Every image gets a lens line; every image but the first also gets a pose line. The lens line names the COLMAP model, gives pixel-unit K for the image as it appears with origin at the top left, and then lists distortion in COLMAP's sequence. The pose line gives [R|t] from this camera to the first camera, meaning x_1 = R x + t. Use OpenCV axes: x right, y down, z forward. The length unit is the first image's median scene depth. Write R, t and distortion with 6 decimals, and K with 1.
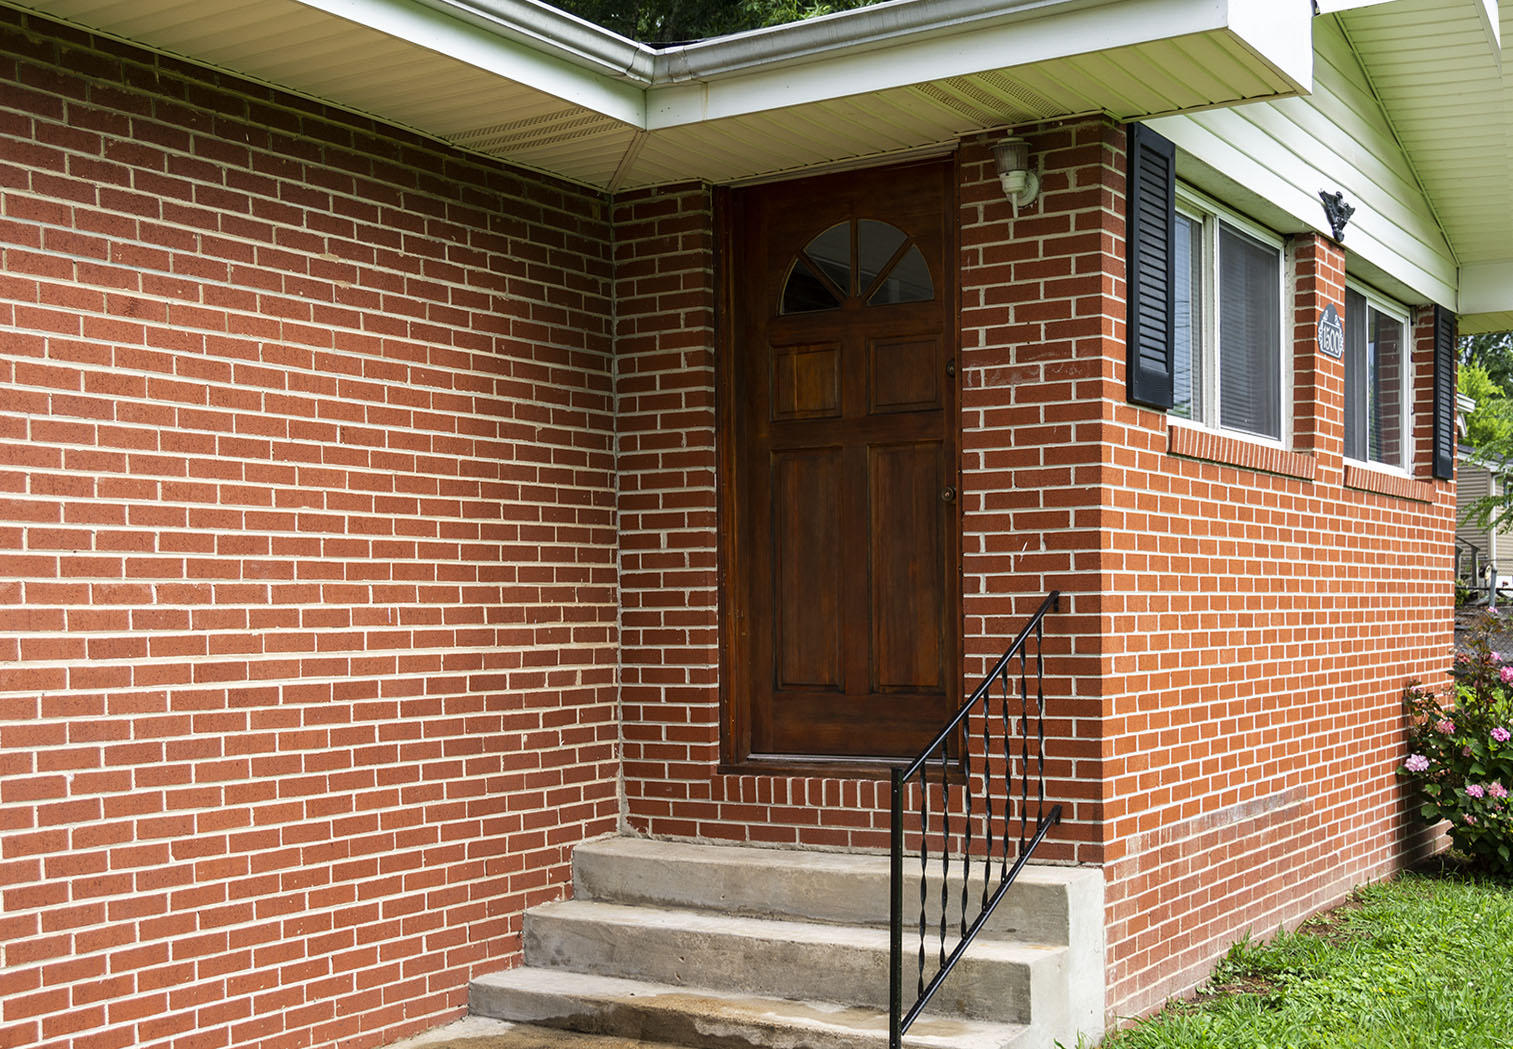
lens RADIAL K [[1987.8, 0, 758.5], [0, 1987.8, 676.6], [0, 0, 1]] dist [-0.003412, -0.026596]
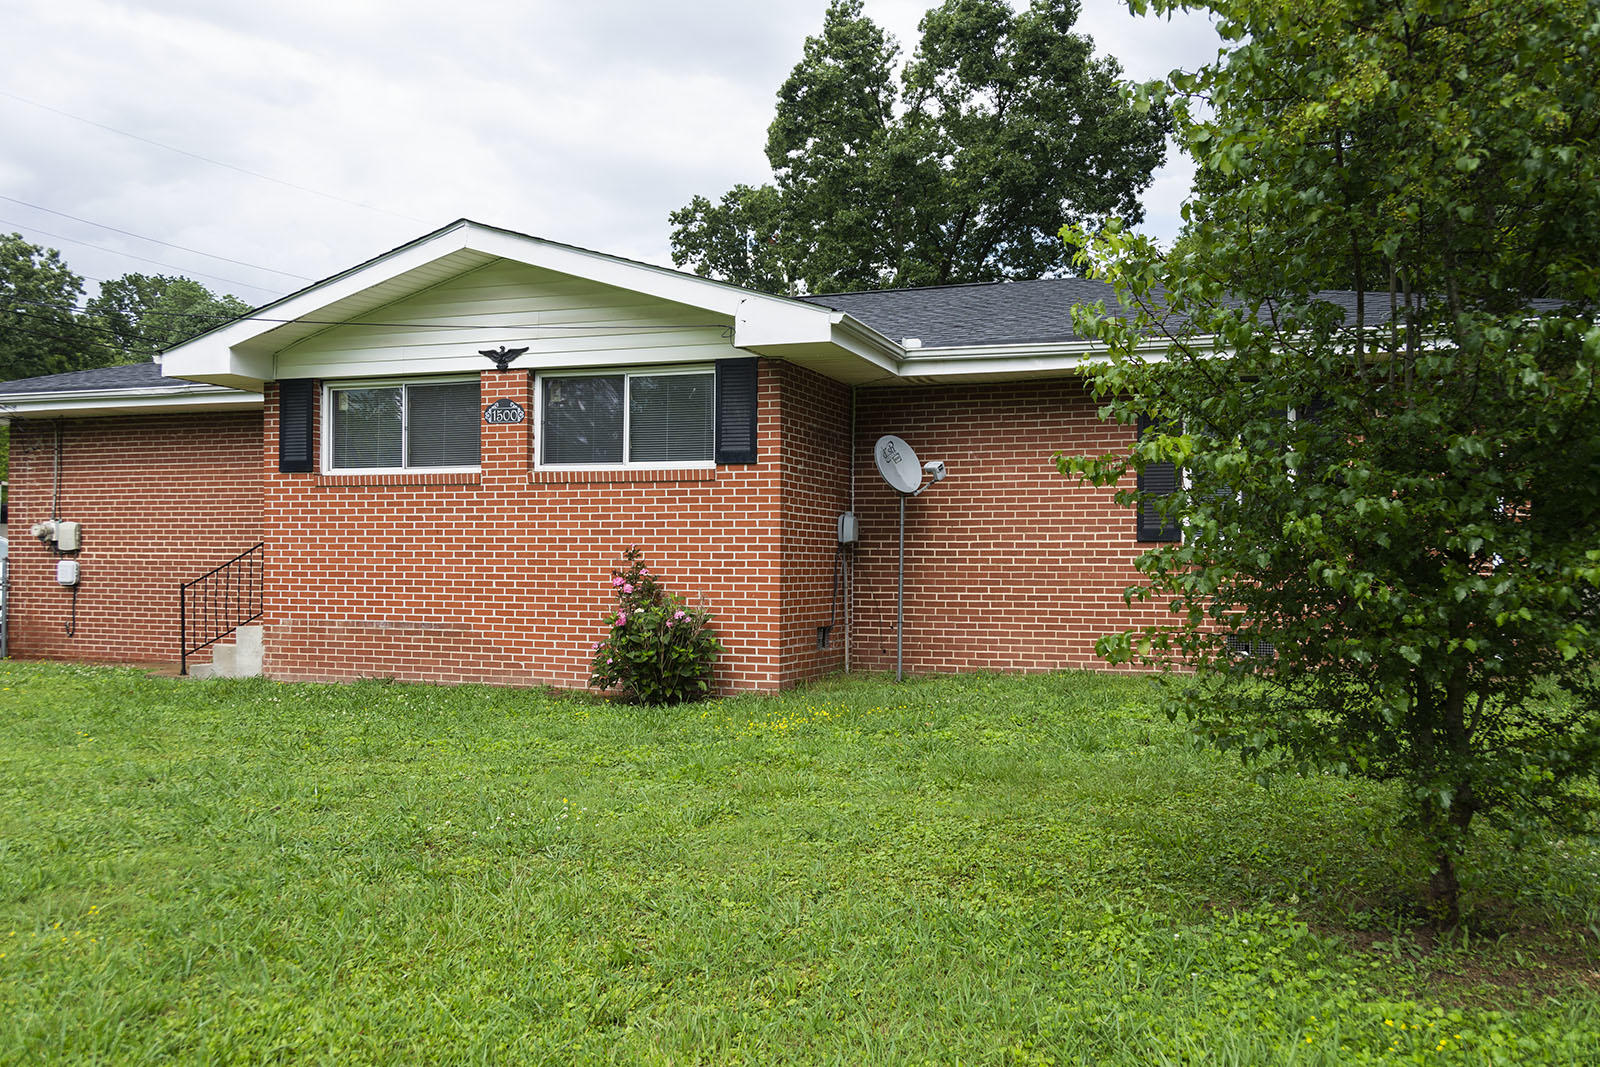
lens RADIAL K [[1379.6, 0, 800.0], [0, 1379.6, 533.5], [0, 0, 1]] dist [0.018020, -0.004749]
pose [[0.173381, -0.003596, -0.984848, 2.256102], [-0.038193, 0.999217, -0.010373, -0.054121], [0.984114, 0.039413, 0.173108, 1.351885]]
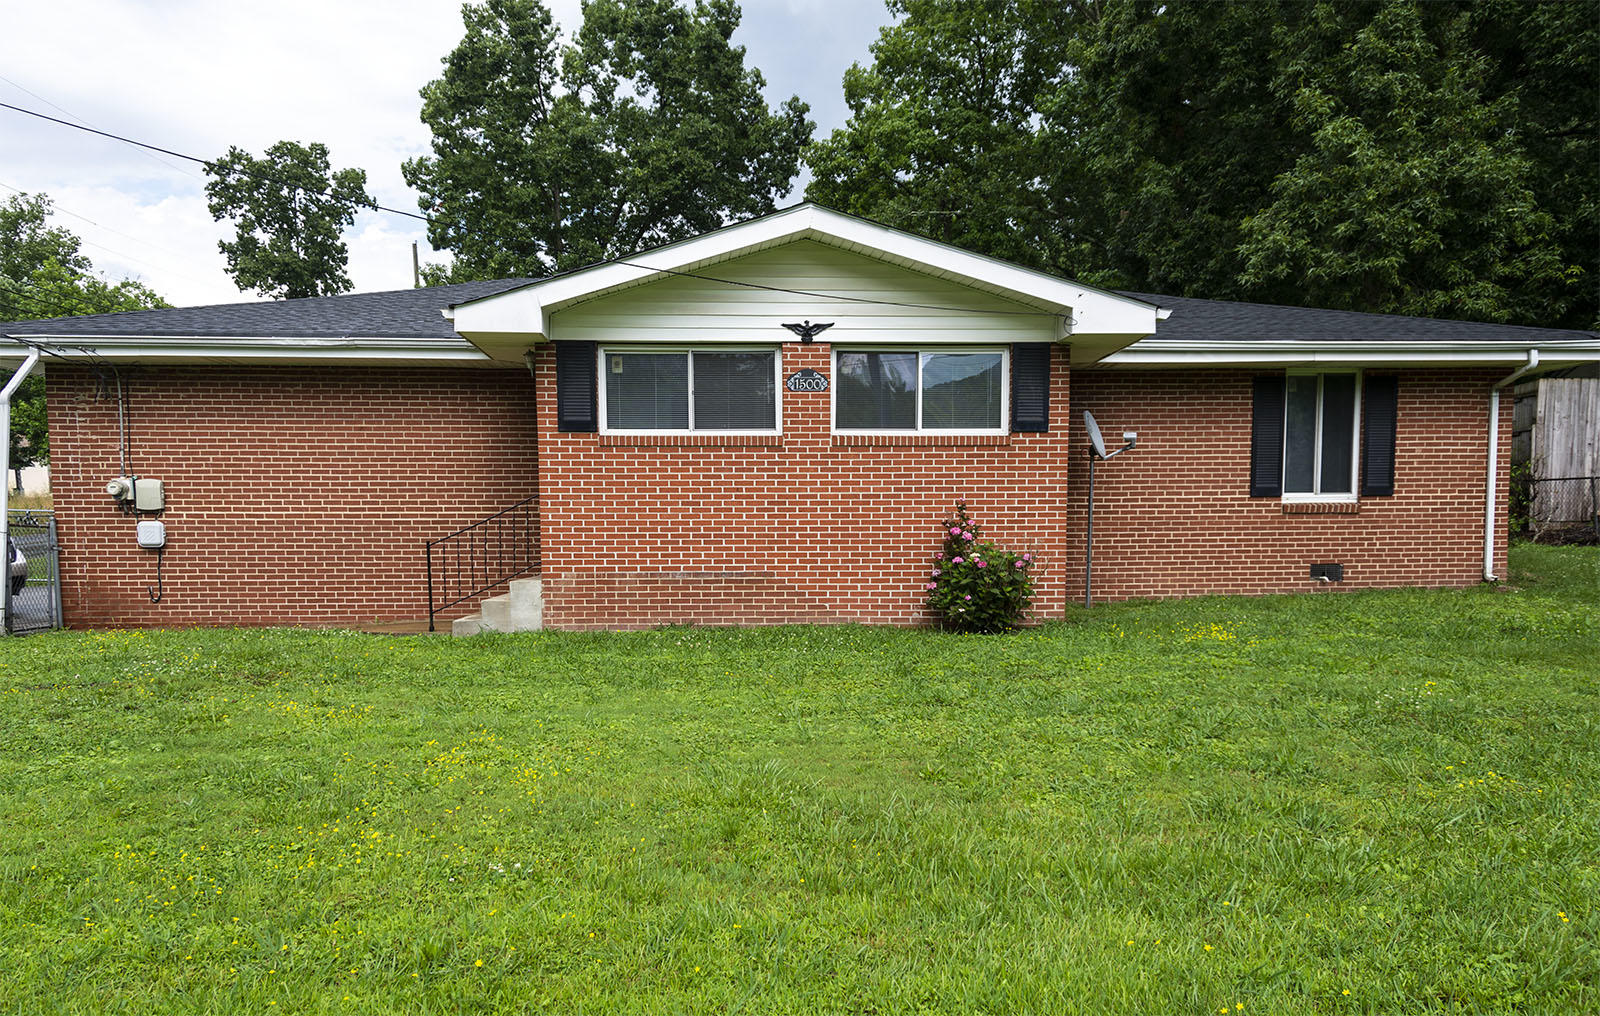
lens RADIAL K [[1250.9, 0, 796.5], [0, 1250.9, 620.8], [0, 0, 1]] dist [0.037203, -0.012110]
pose [[0.553860, 0.075562, -0.829174, 1.936181], [-0.028800, 0.997016, 0.071620, 0.002932], [0.832112, -0.015787, 0.554384, 0.220794]]
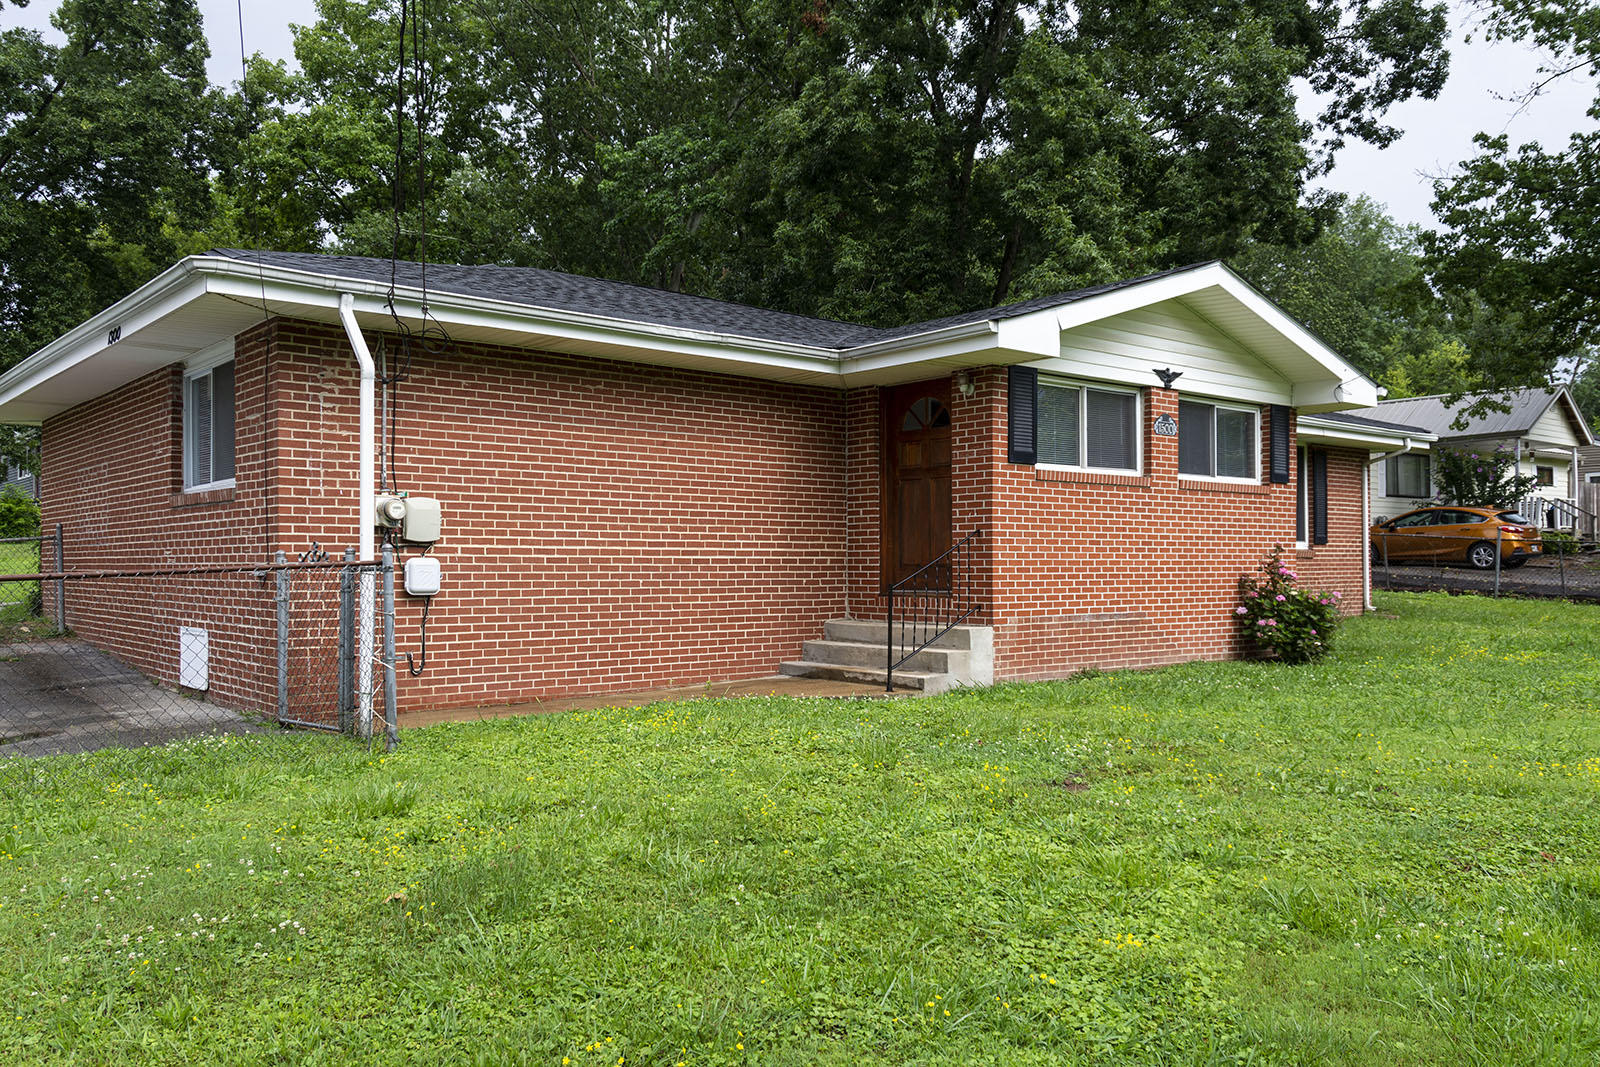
lens RADIAL K [[1266.9, 0, 765.9], [0, 1266.9, 535.8], [0, 0, 1]] dist [0.065110, 0.000244]
pose [[0.940657, 0.006327, -0.339301, 0.456746], [-0.023446, 0.998649, -0.046378, 0.052392], [0.338549, 0.051581, 0.939534, -0.754200]]
